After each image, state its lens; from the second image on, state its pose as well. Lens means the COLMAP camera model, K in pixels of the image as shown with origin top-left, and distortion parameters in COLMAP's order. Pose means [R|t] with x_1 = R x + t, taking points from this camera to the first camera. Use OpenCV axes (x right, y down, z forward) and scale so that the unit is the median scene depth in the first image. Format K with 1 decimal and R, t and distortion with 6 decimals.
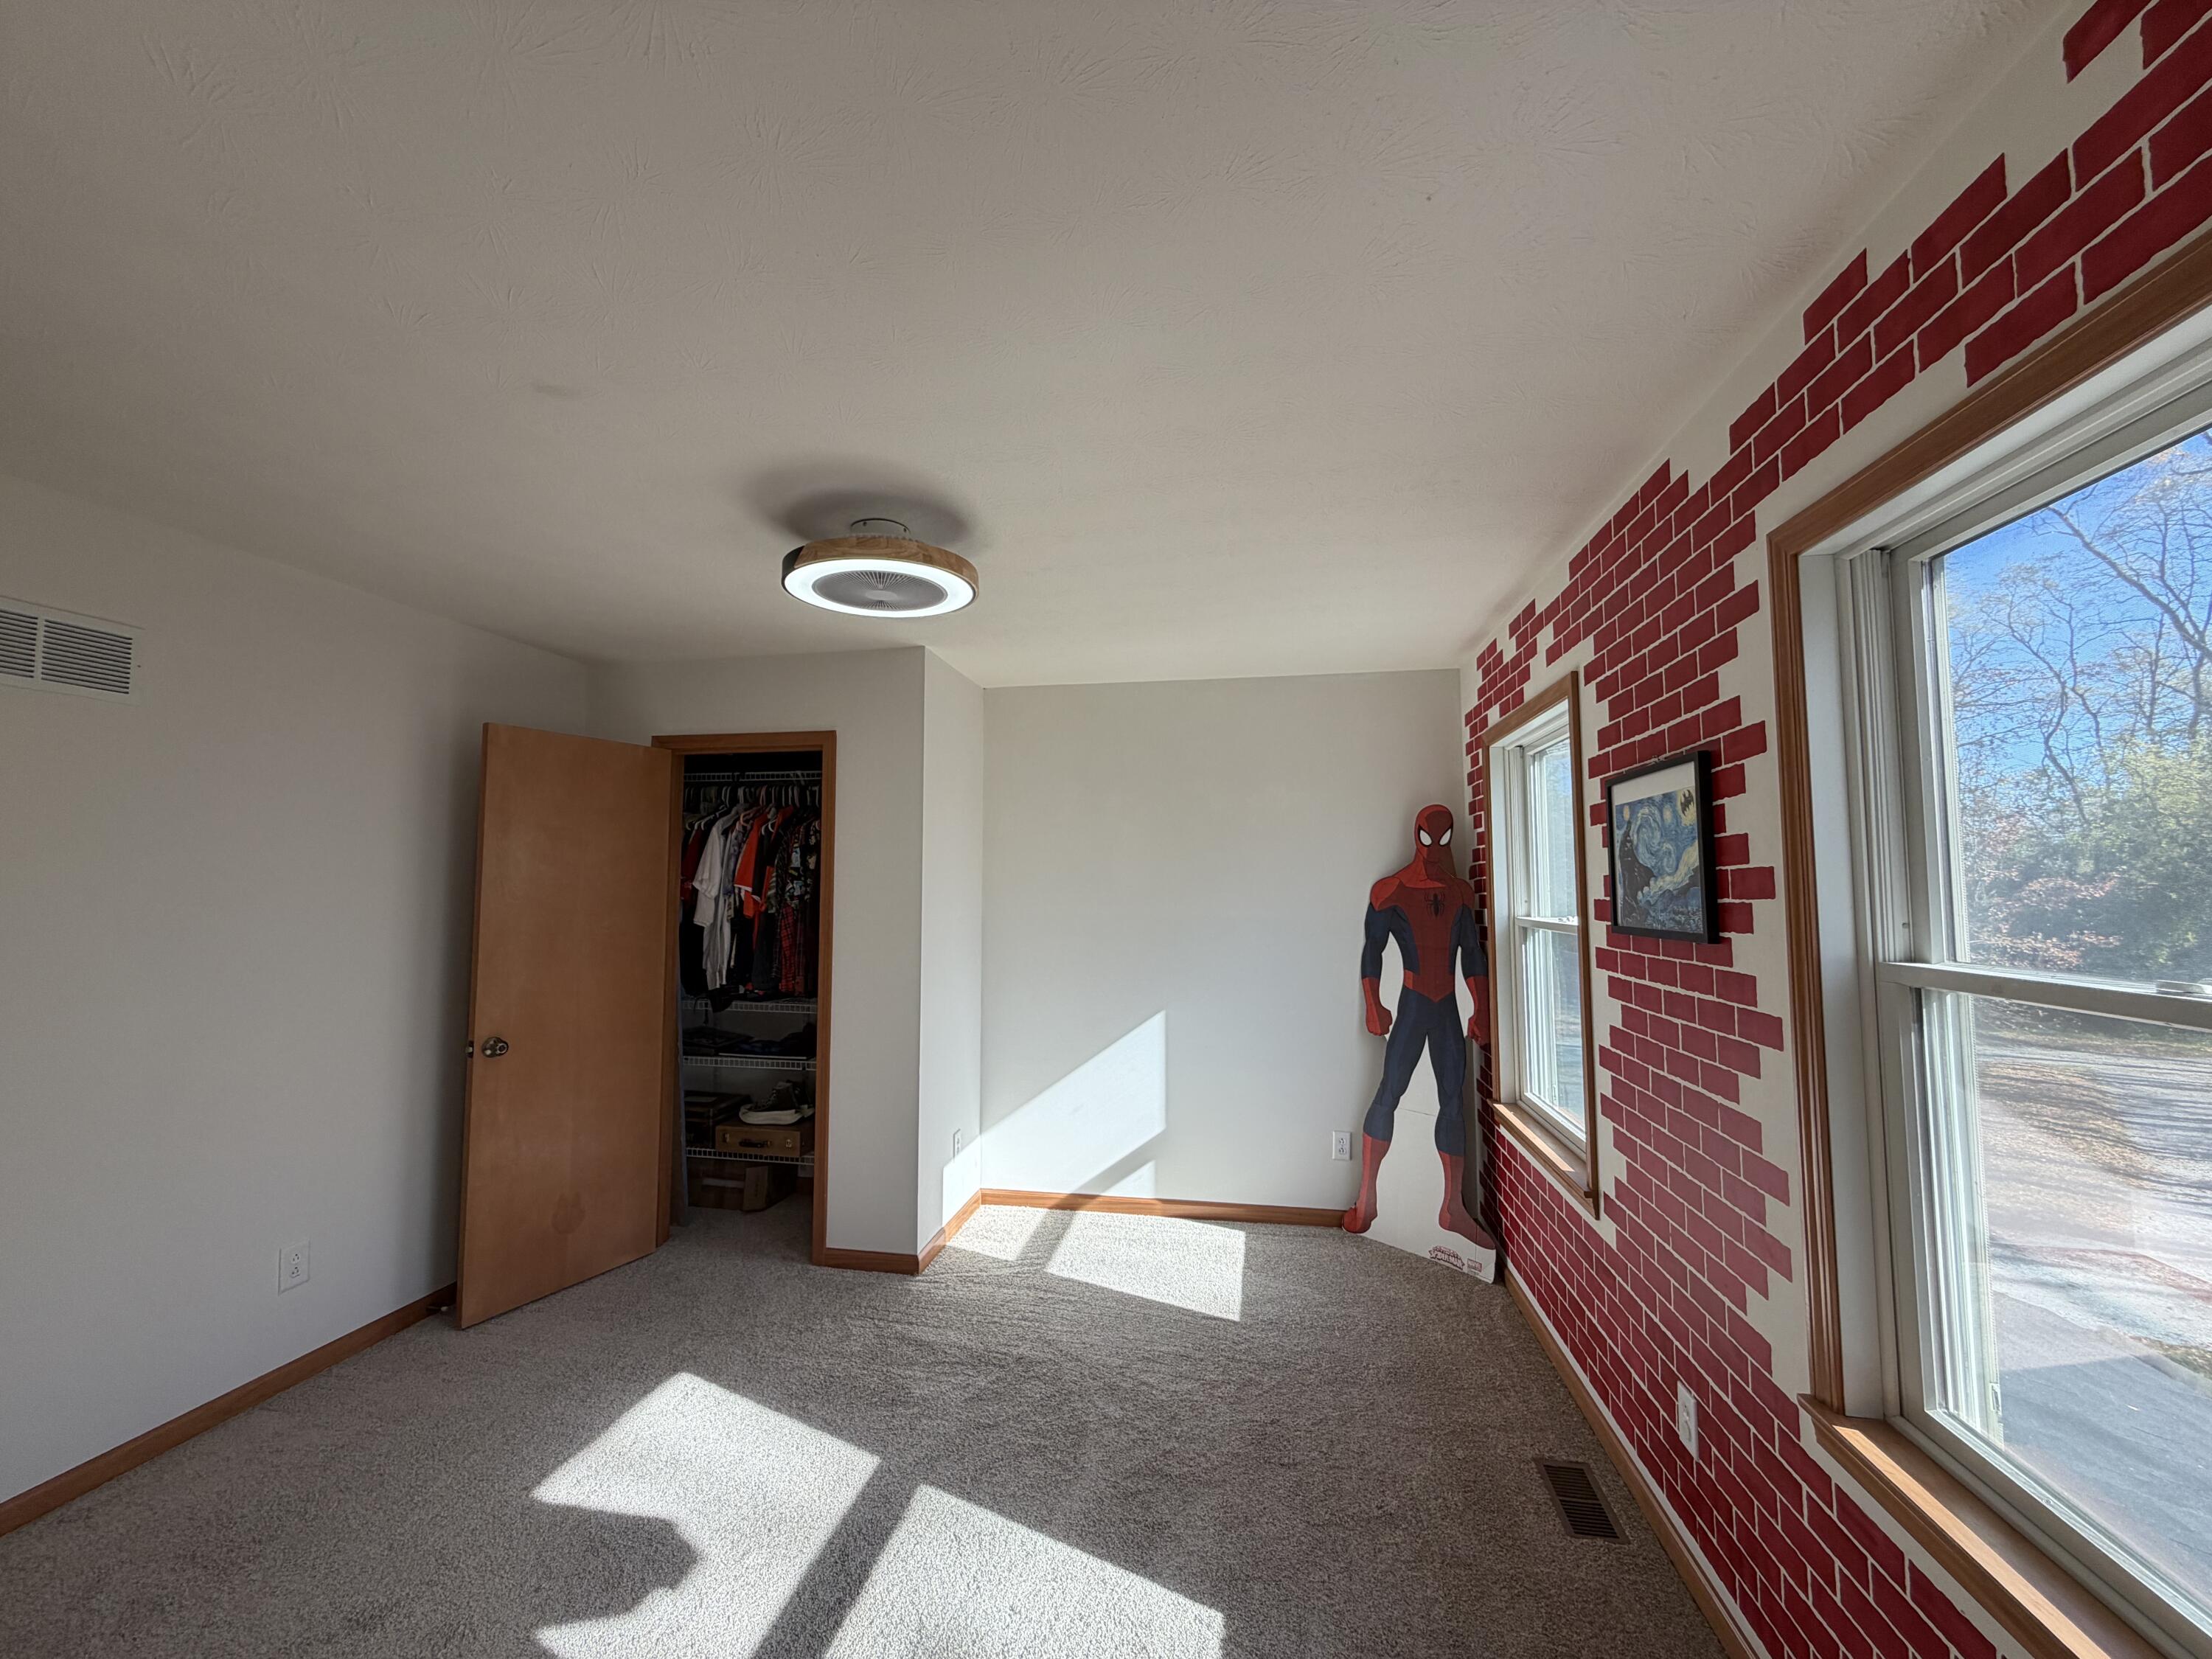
lens RADIAL K [[878.8, 0, 1095.6], [0, 878.8, 814.7], [0, 0, 1]] dist [-0.002840, 0.000116]
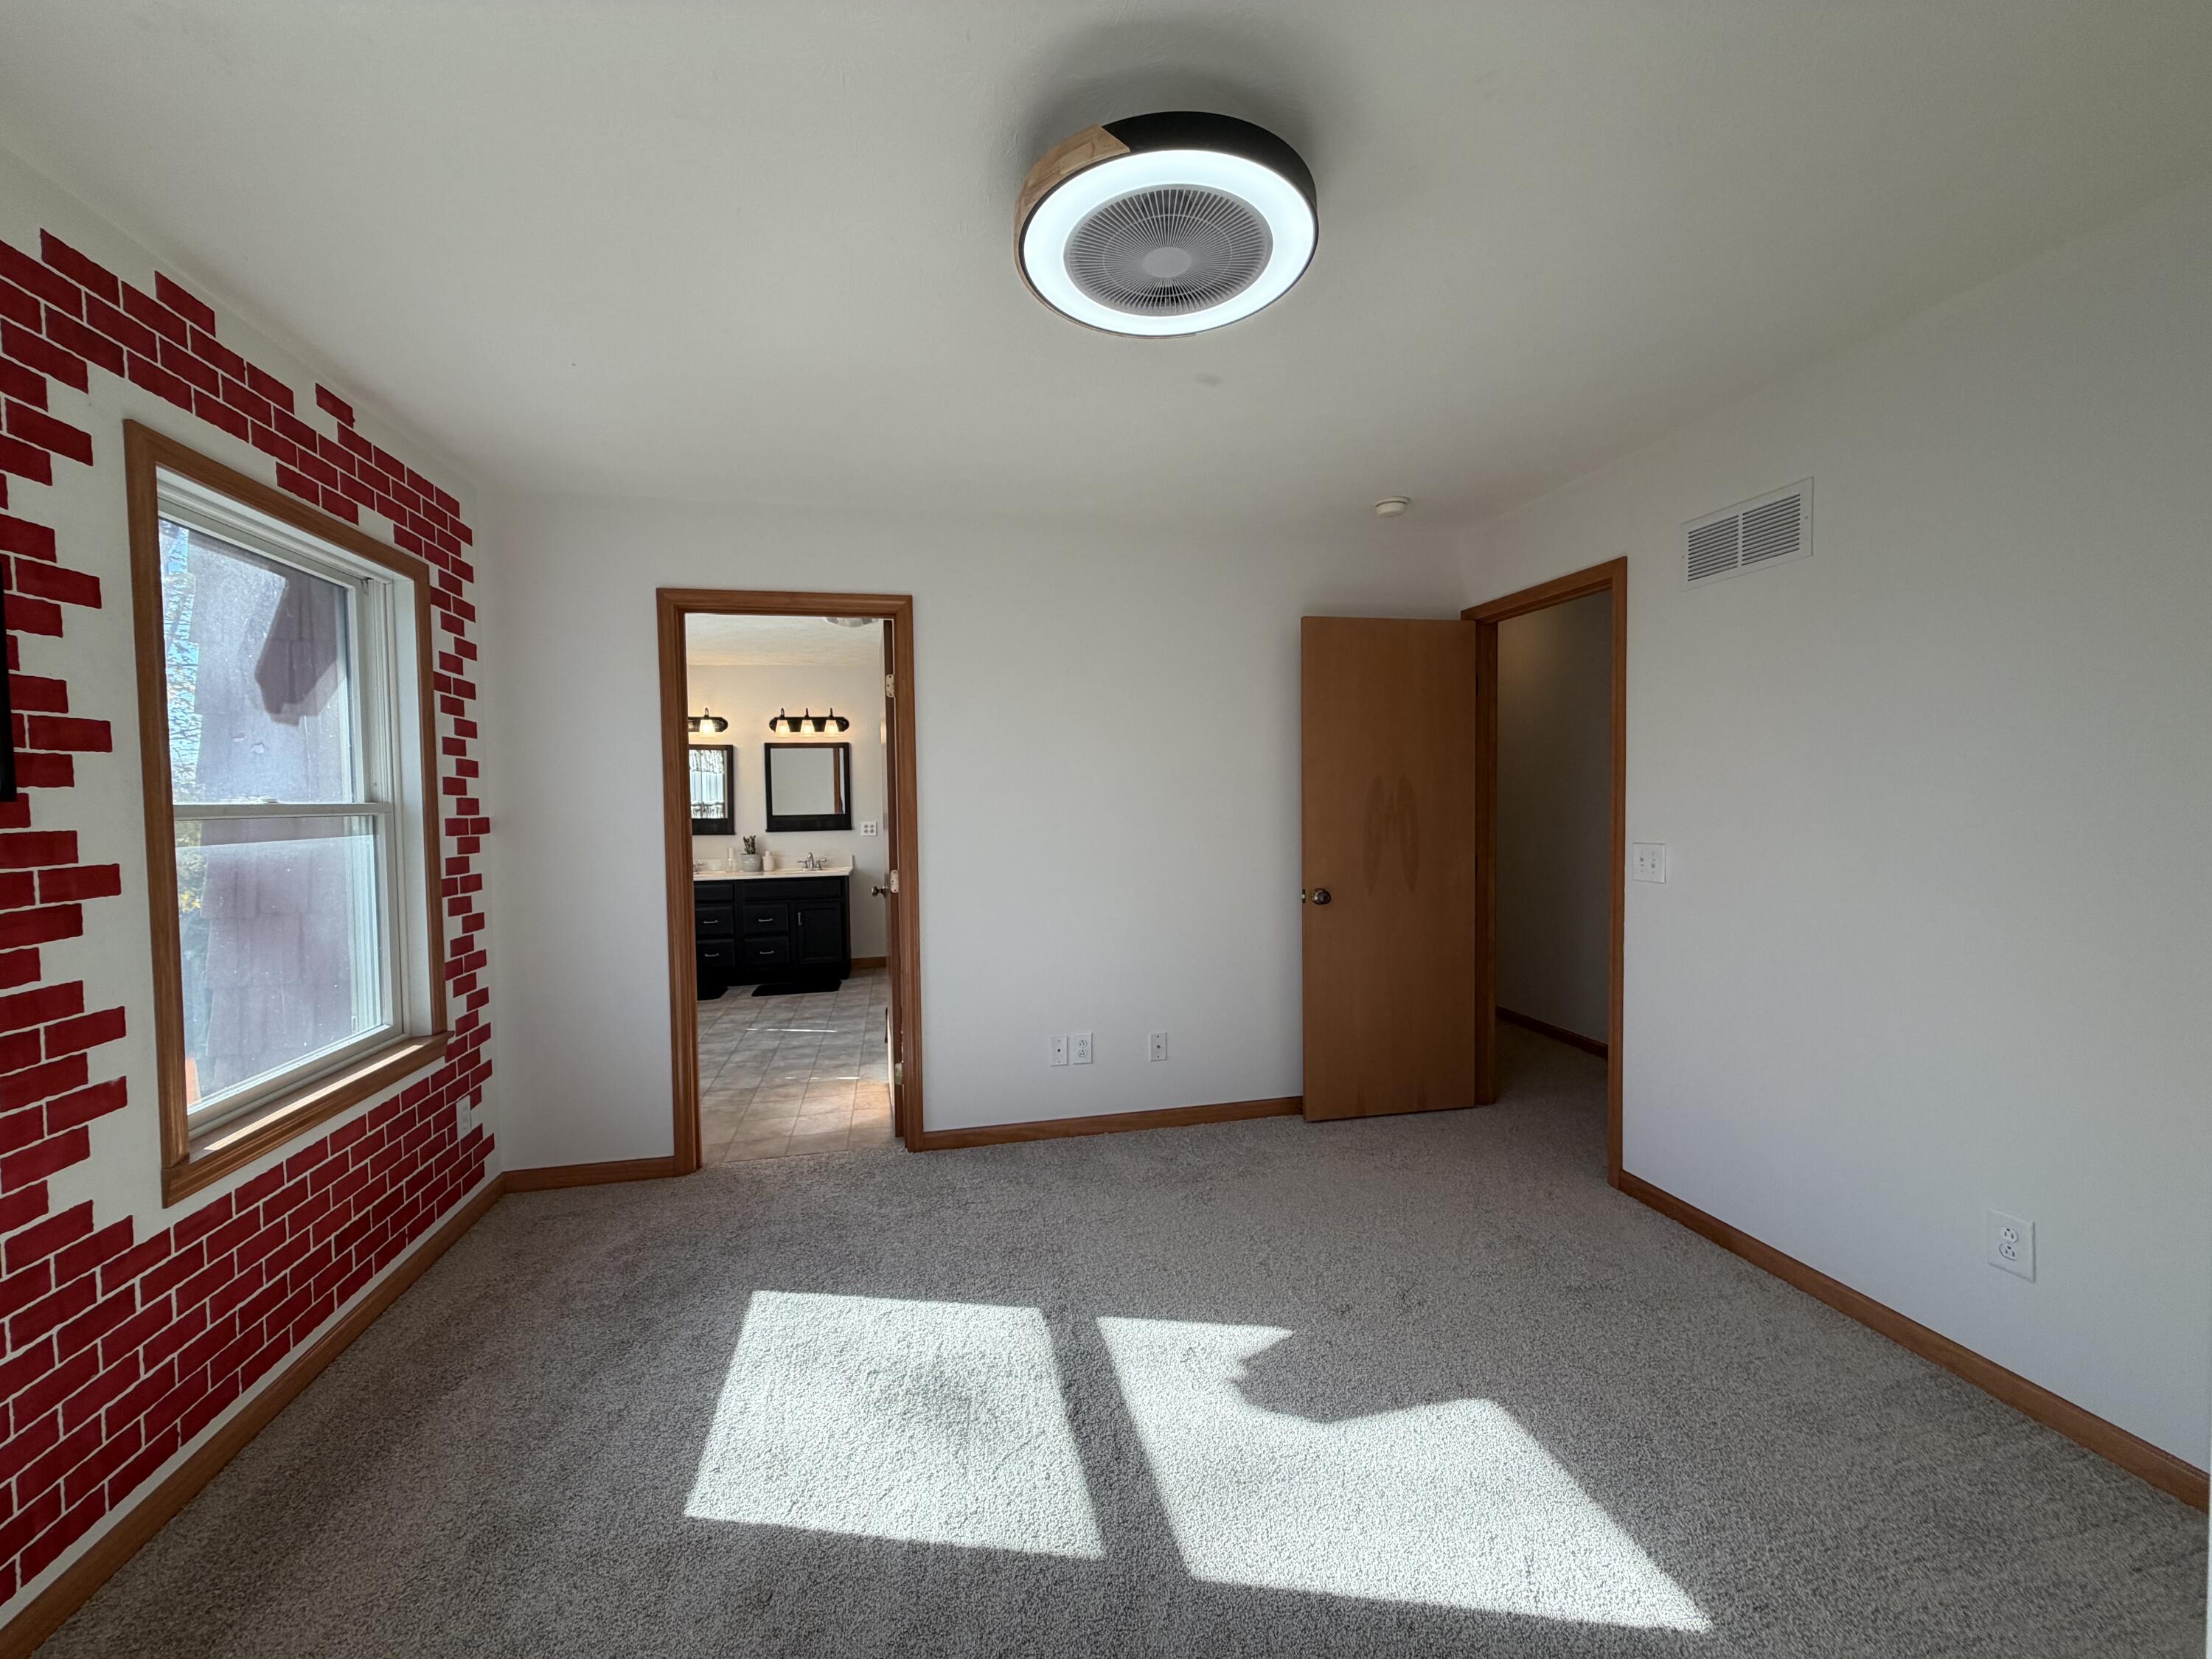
lens RADIAL K [[878.8, 0, 1091.7], [0, 878.8, 843.5], [0, 0, 1]] dist [-0.002840, 0.000116]
pose [[-0.929615, 0.031910, -0.367147, 0.083246], [0.047089, 0.998363, -0.032459, 0.319327], [0.365510, -0.047464, -0.929596, 2.612659]]
